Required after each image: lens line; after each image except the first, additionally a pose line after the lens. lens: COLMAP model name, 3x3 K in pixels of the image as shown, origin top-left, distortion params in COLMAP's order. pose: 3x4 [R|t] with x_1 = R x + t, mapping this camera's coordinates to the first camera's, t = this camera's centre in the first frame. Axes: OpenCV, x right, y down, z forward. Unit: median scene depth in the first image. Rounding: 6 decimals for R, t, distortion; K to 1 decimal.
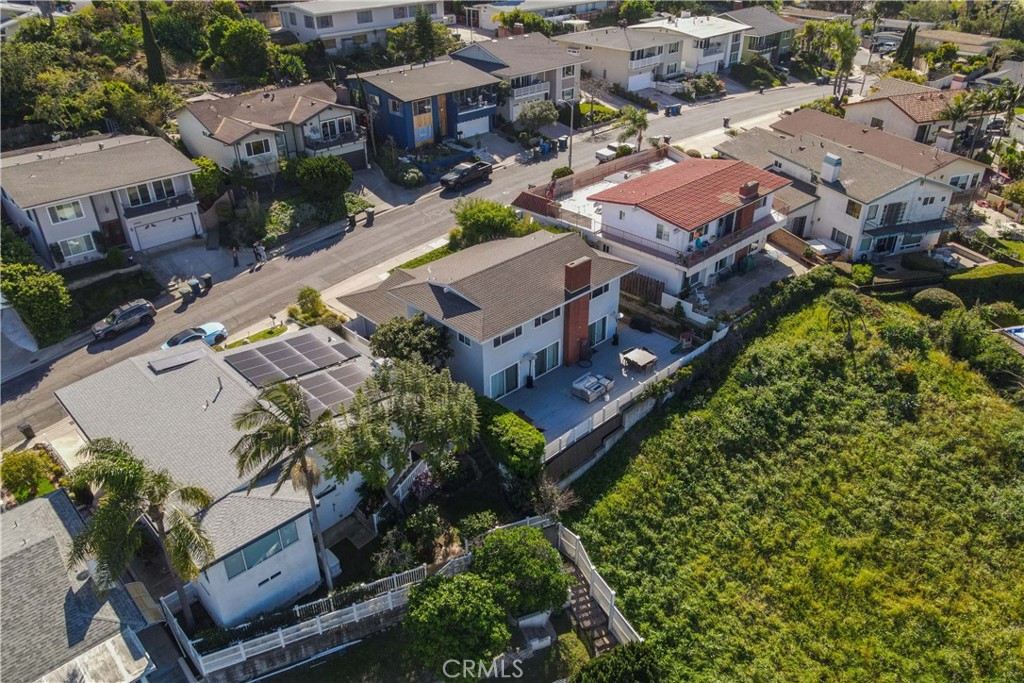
lens RADIAL K [[730.3, 0, 512.0], [0, 730.3, 341.5], [0, 0, 1]] dist [-0.000539, 0.000463]
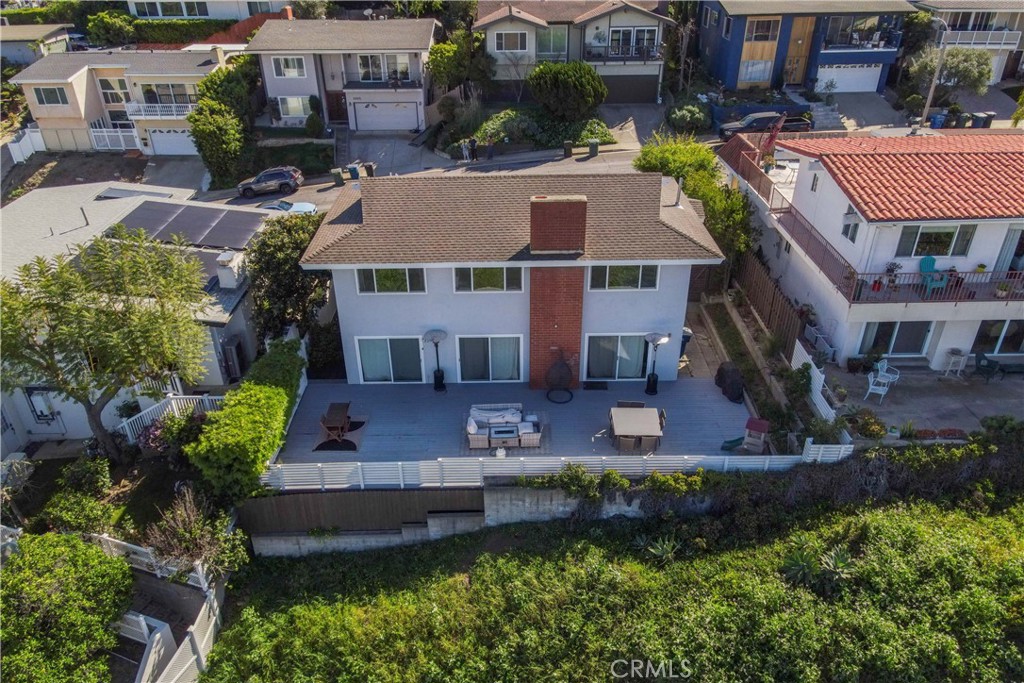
lens RADIAL K [[751.0, 0, 512.9], [0, 751.0, 377.3], [0, 0, 1]] dist [0.024591, 0.001502]
pose [[0.729273, 0.363482, -0.579690, 0.310364], [-0.351853, 0.925844, 0.137885, -0.038423], [0.586822, 0.103410, 0.803086, 0.401424]]
